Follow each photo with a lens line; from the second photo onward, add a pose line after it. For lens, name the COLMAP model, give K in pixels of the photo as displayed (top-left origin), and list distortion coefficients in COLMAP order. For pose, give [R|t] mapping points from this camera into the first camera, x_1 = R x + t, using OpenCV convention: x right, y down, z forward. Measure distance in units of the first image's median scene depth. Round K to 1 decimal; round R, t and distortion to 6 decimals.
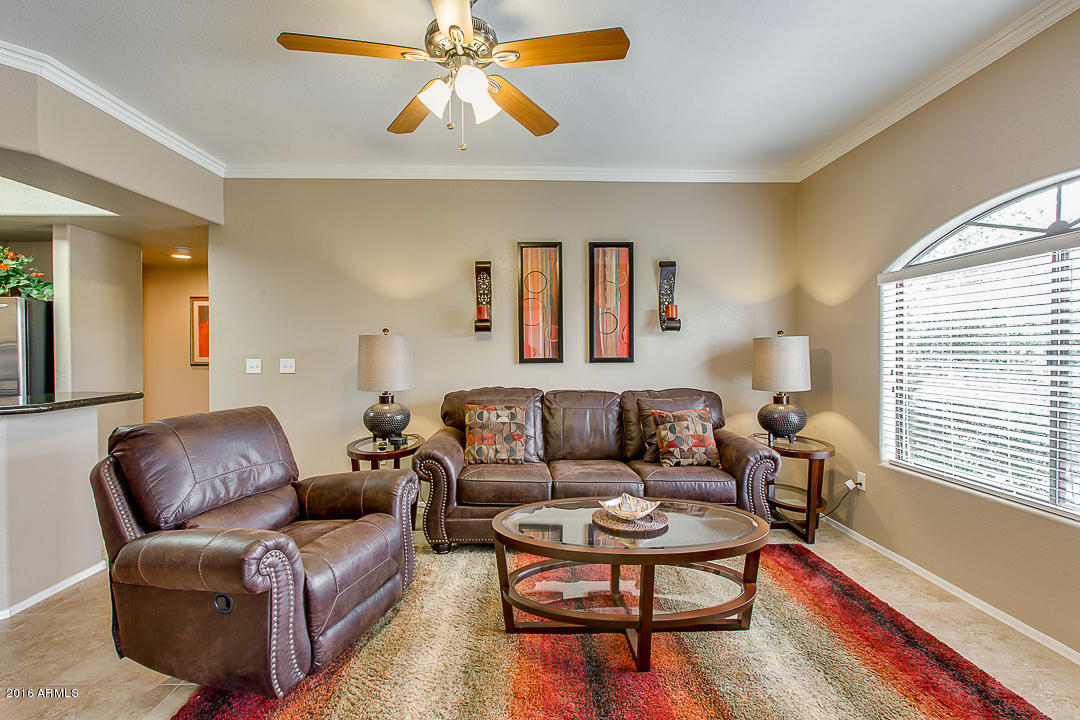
lens RADIAL K [[483.8, 0, 537.7], [0, 483.8, 356.9], [0, 0, 1]] dist [-0.000550, -0.000689]
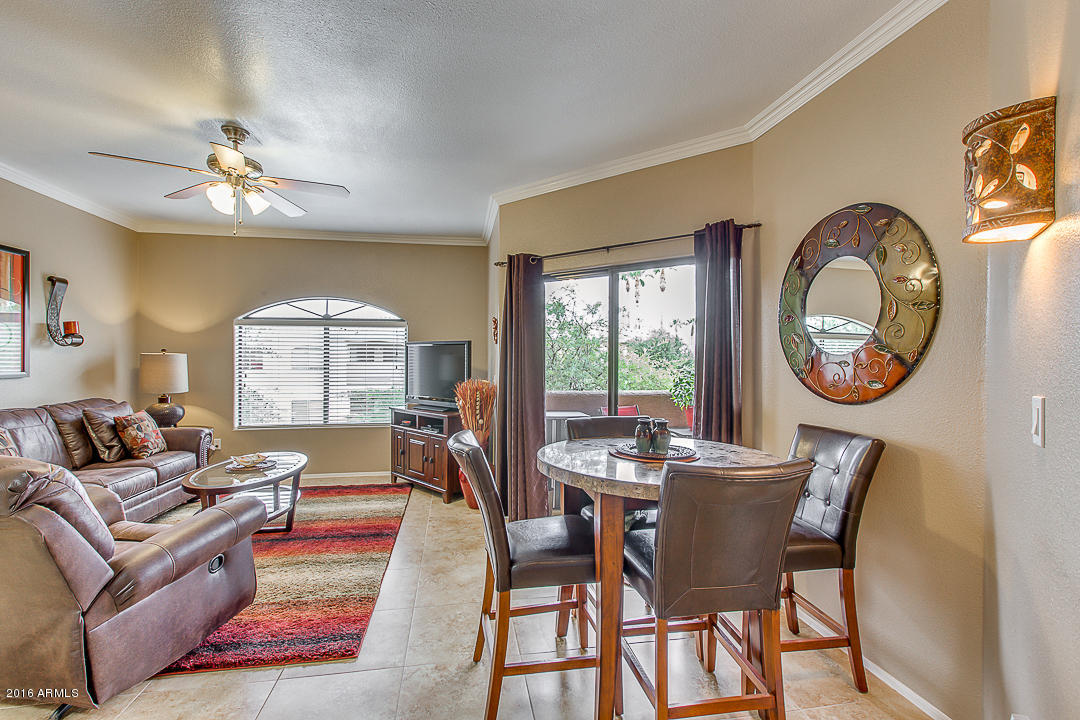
lens RADIAL K [[481.4, 0, 538.5], [0, 481.4, 359.1], [0, 0, 1]] dist [-0.000089, 0.000004]
pose [[-0.145061, 0.001611, 0.989421, -1.019336], [0.006210, 0.999980, -0.000717, -0.019516], [-0.989403, 0.006040, -0.145068, 0.158845]]
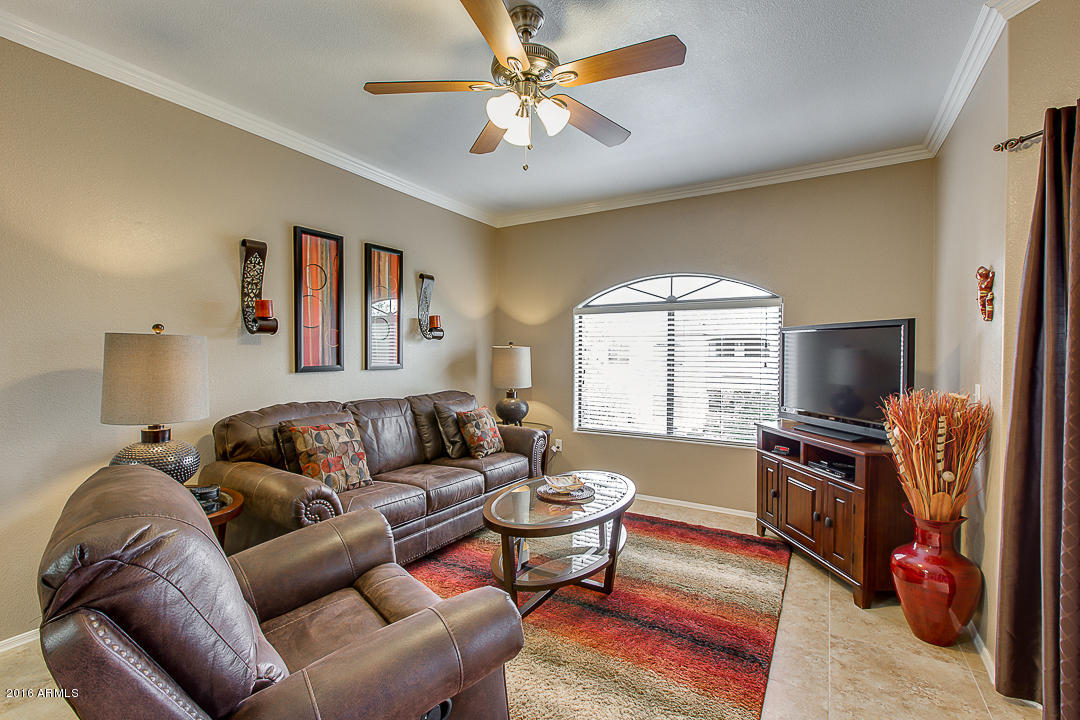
lens RADIAL K [[481.4, 0, 538.5], [0, 481.4, 359.1], [0, 0, 1]] dist [-0.000089, 0.000004]
pose [[0.539533, -0.004312, 0.841953, -0.577963], [0.000668, 0.999989, 0.004694, -0.015064], [-0.841964, -0.001970, 0.539530, 0.237267]]
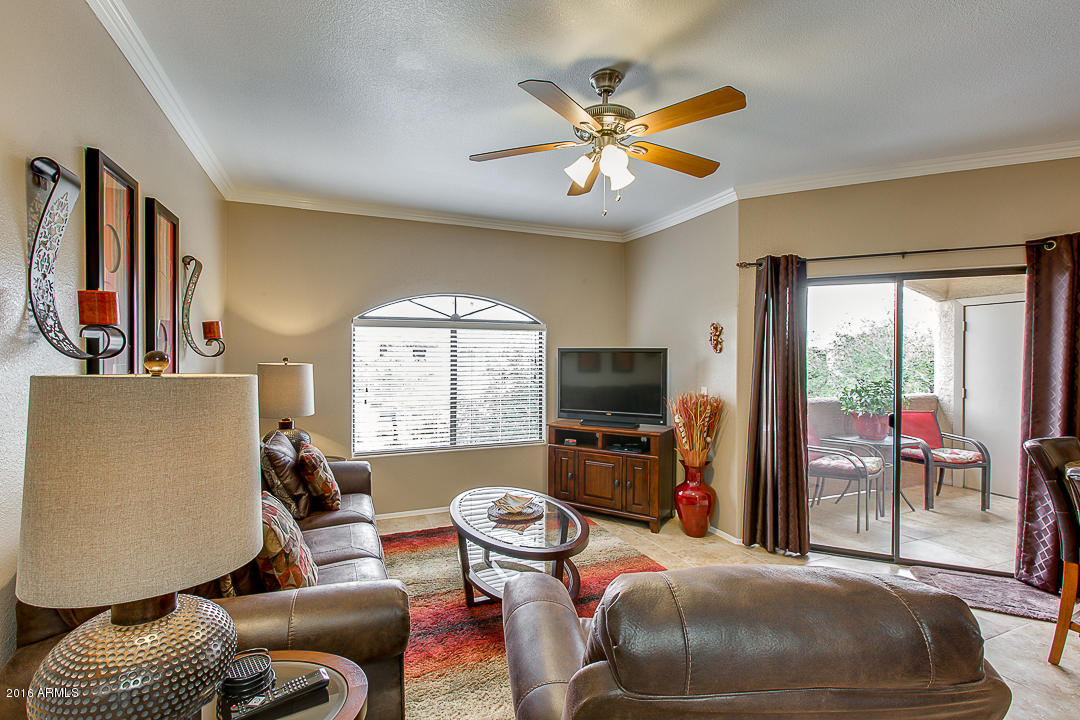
lens RADIAL K [[483.8, 0, 537.7], [0, 483.8, 356.9], [0, 0, 1]] dist [-0.000550, -0.000689]
pose [[-0.360580, 0.004154, 0.932719, -0.666769], [0.007359, 0.999972, -0.001608, -0.052233], [-0.932699, 0.006284, -0.360600, 0.896749]]
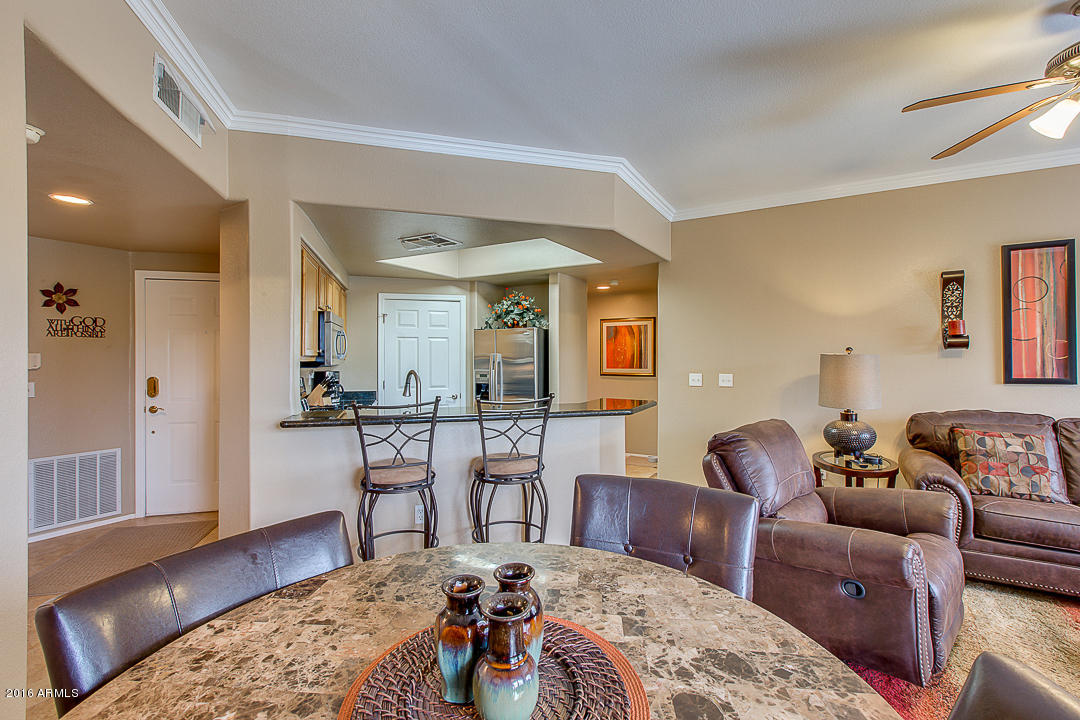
lens RADIAL K [[483.8, 0, 537.7], [0, 483.8, 356.9], [0, 0, 1]] dist [-0.000550, -0.000689]
pose [[0.848006, -0.000647, -0.529986, -0.331041], [-0.005981, 0.999924, -0.010790, -0.023467], [0.529953, 0.012319, 0.847938, -0.212087]]
